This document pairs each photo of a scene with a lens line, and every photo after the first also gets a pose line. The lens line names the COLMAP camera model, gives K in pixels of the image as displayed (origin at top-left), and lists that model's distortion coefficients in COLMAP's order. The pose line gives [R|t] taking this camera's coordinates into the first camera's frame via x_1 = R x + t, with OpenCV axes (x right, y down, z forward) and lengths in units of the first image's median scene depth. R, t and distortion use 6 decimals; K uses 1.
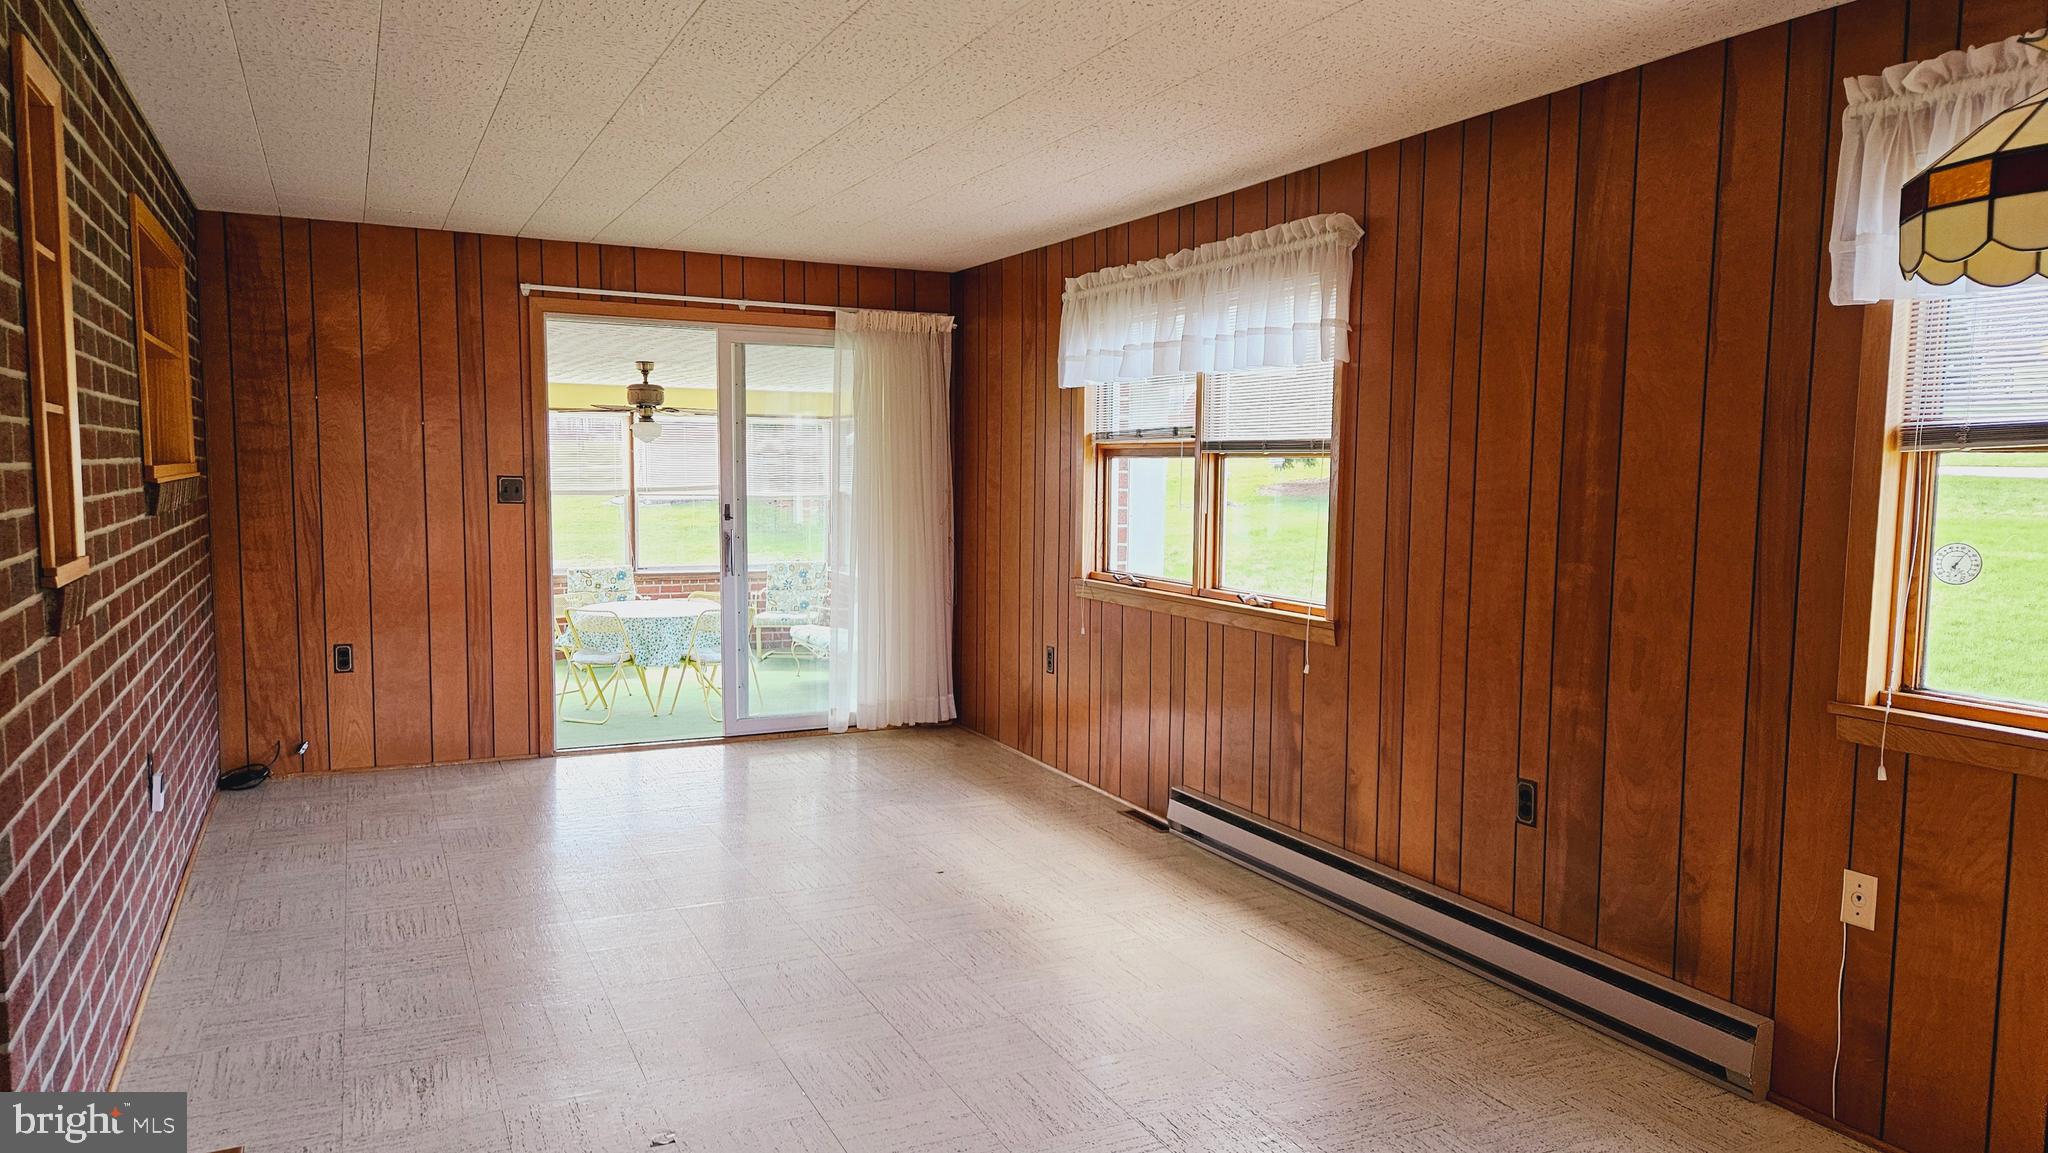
lens RADIAL K [[1325.1, 0, 1036.1], [0, 1325.1, 581.0], [0, 0, 1]] dist [0.010221, 0.001057]
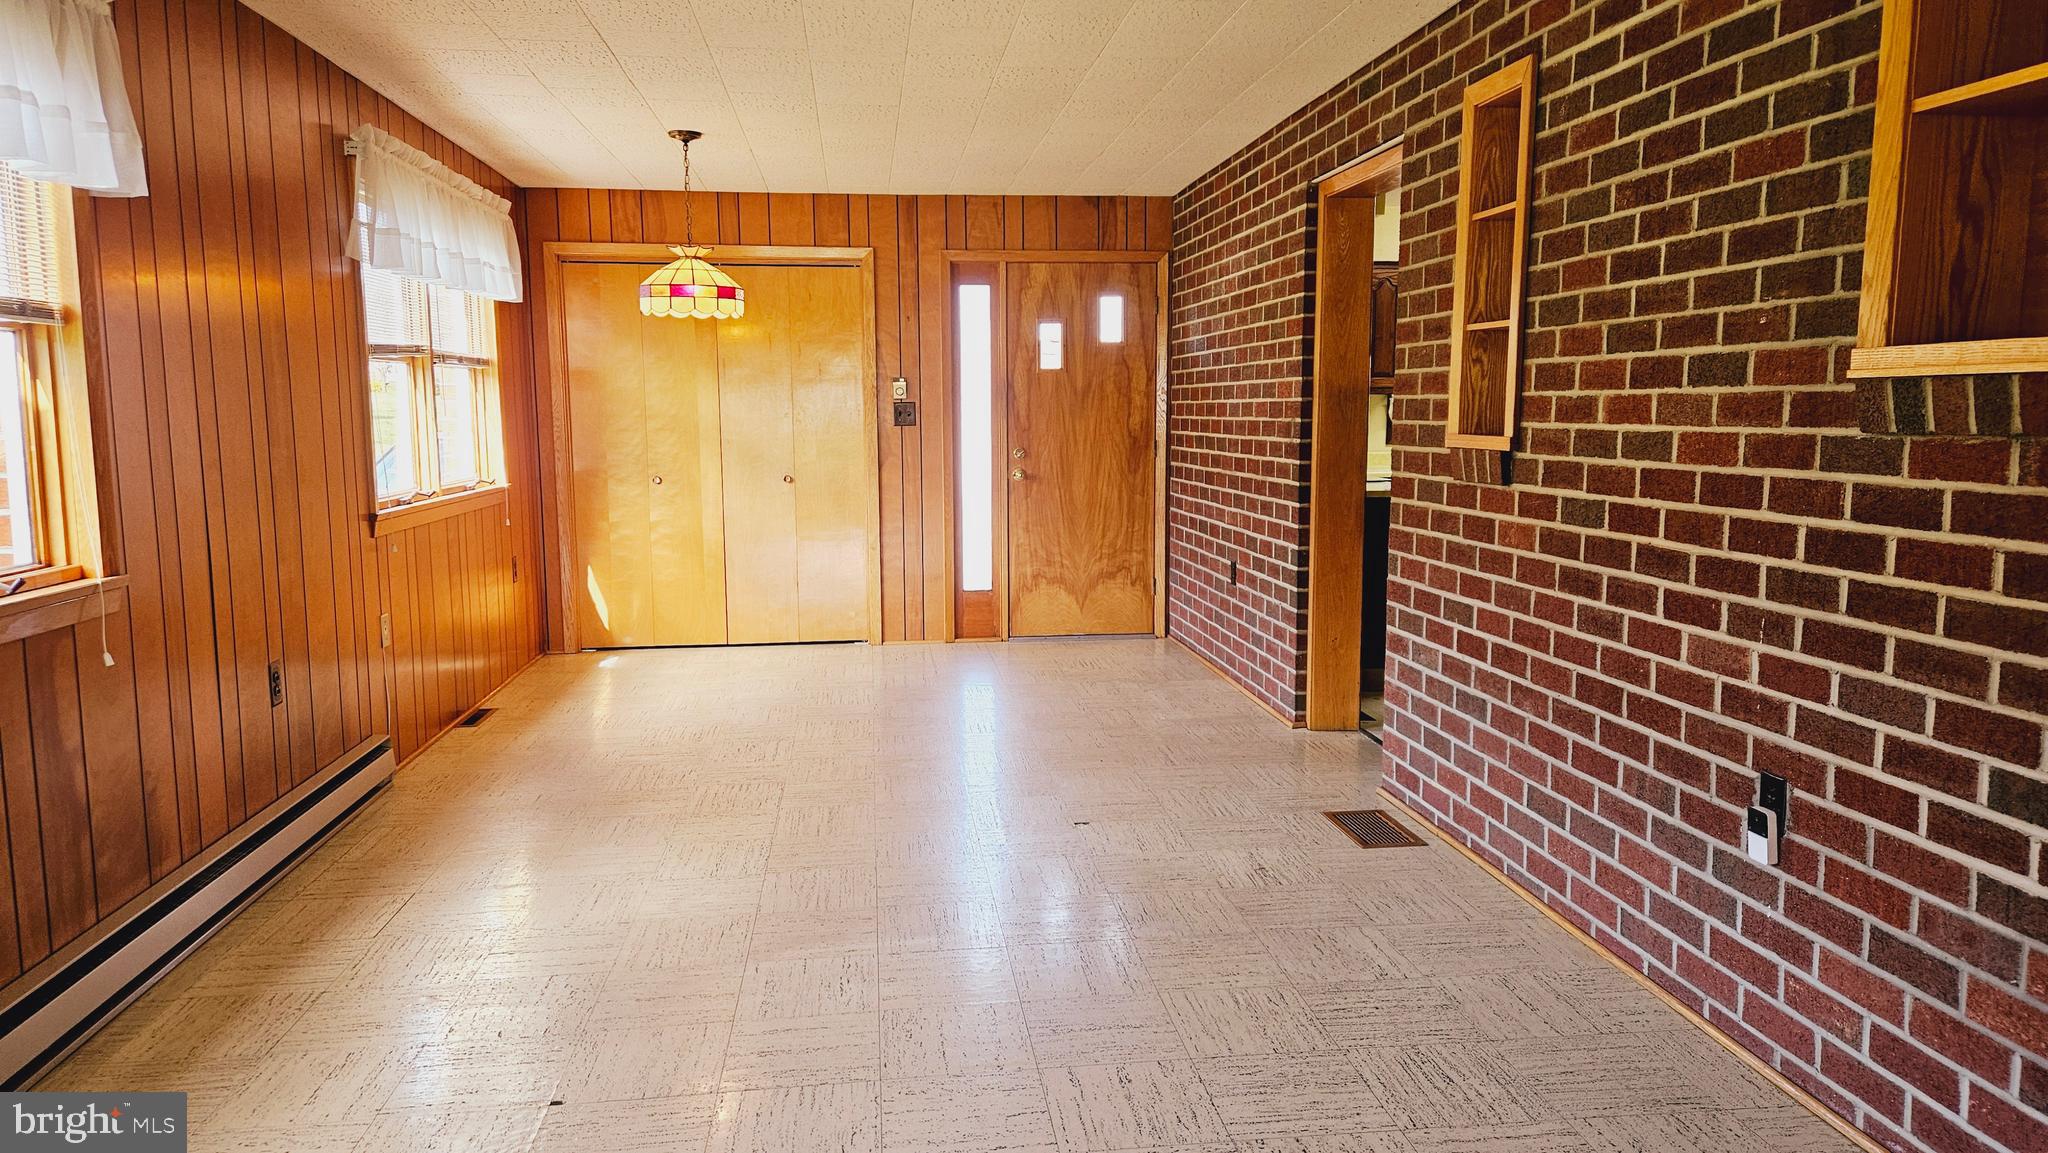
lens RADIAL K [[1325.1, 0, 1027.3], [0, 1325.1, 581.1], [0, 0, 1]] dist [0.010221, 0.001057]
pose [[-0.941269, -0.054572, 0.333220, -0.511964], [0.017199, 0.977824, 0.208722, -0.115827], [-0.337220, 0.202194, -0.919456, 1.695123]]
